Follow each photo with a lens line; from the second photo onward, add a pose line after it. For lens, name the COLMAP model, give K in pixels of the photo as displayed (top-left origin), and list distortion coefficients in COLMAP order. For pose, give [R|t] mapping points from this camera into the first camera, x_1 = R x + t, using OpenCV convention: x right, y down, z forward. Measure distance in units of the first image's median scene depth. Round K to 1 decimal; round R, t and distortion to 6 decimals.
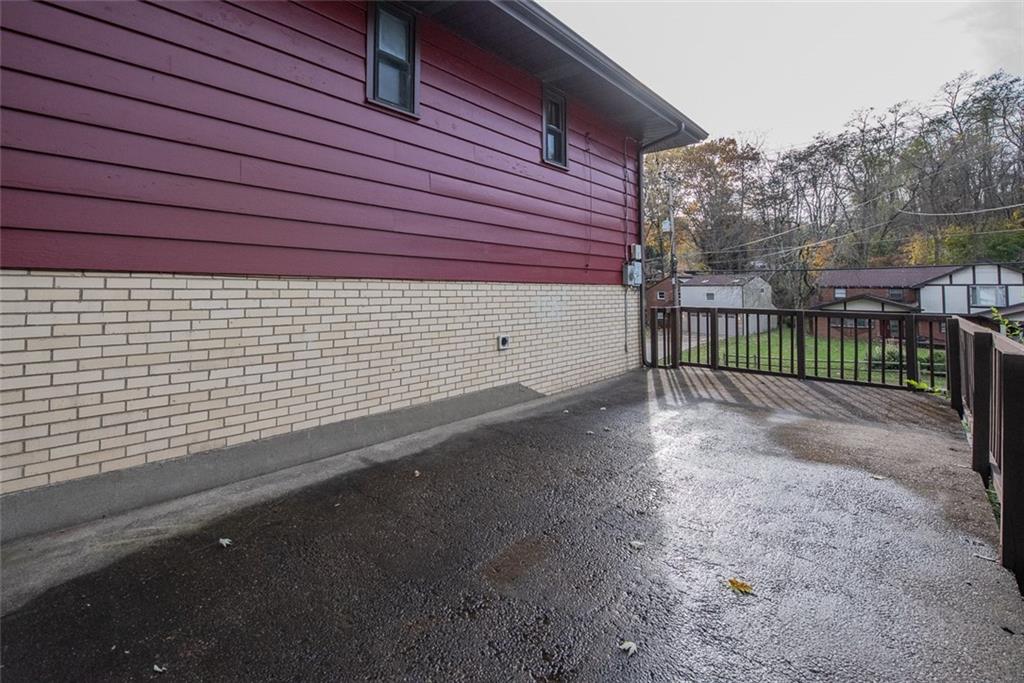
lens RADIAL K [[424.7, 0, 523.2], [0, 424.7, 276.3], [0, 0, 1]] dist [-0.019085, -0.001673]
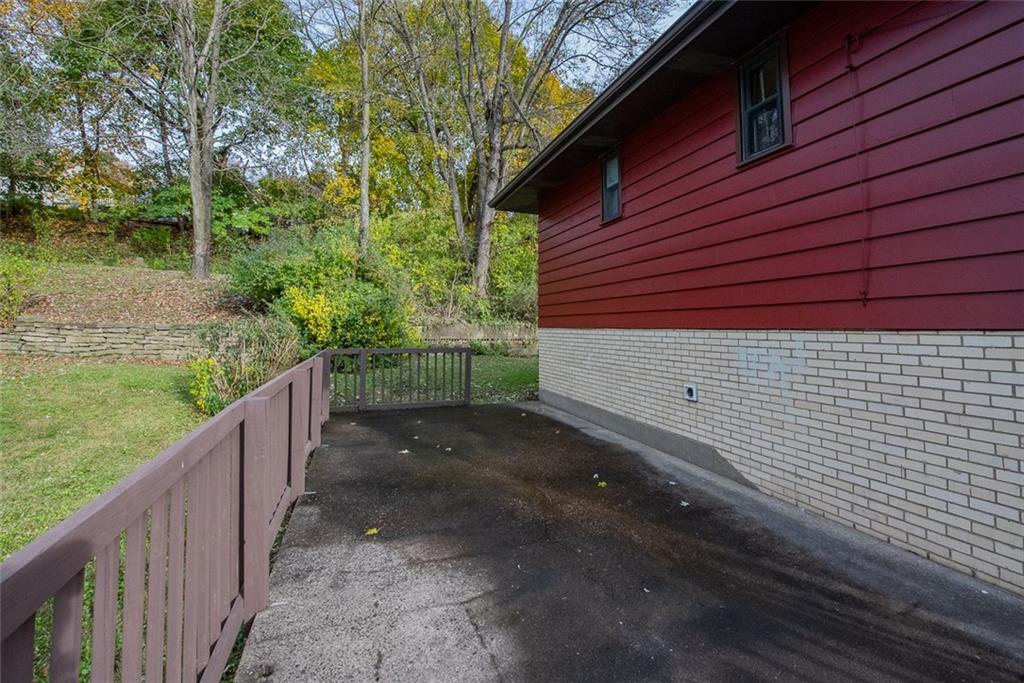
lens RADIAL K [[424.7, 0, 513.6], [0, 424.7, 343.0], [0, 0, 1]] dist [-0.019085, -0.001673]
pose [[-0.441892, 0.006074, -0.897048, 0.885989], [-0.003963, 0.999954, 0.008723, 0.035345], [0.897060, 0.007410, -0.441847, 0.976506]]
